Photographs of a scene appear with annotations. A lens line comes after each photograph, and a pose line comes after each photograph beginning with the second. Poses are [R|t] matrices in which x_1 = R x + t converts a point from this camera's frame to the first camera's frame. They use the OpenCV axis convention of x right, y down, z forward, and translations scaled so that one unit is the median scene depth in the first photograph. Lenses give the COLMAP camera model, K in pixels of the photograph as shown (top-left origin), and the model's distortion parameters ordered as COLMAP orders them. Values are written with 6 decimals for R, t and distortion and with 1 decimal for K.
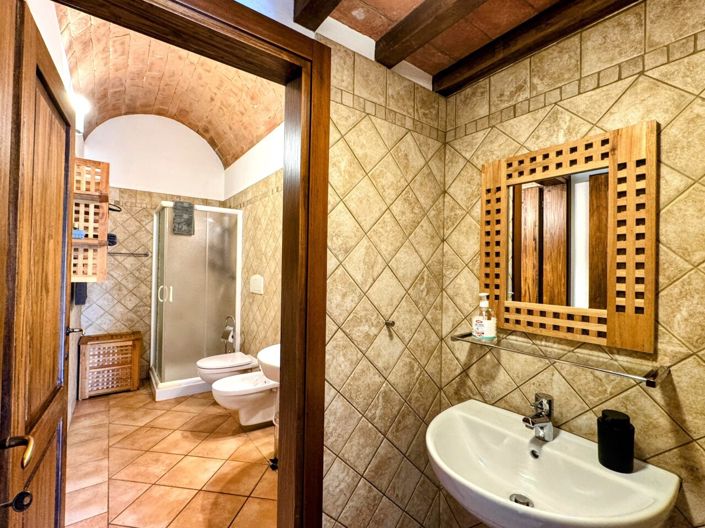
lens RADIAL K [[329.9, 0, 352.2], [0, 329.9, 265.2], [0, 0, 1]] dist [-0.006088, -0.000497]
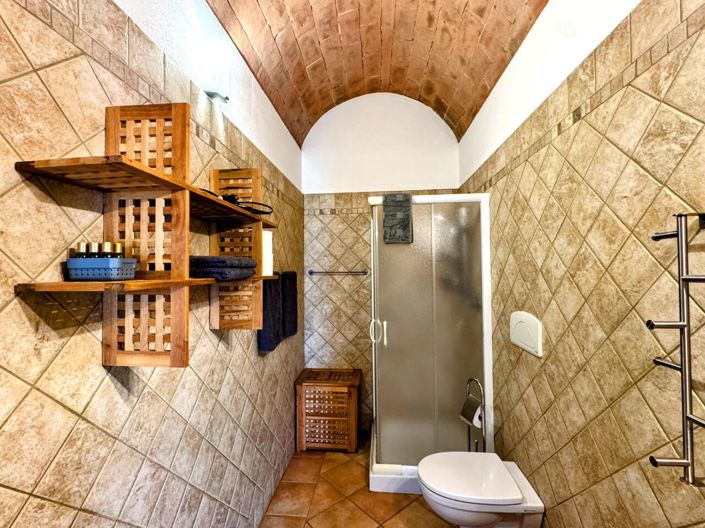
lens RADIAL K [[329.9, 0, 349.6], [0, 329.9, 266.0], [0, 0, 1]] dist [-0.006088, -0.000497]
pose [[0.752929, -0.036854, -0.657069, -0.150068], [0.033178, 0.999287, -0.018030, -0.037626], [0.657265, -0.008225, 0.753615, 0.424724]]
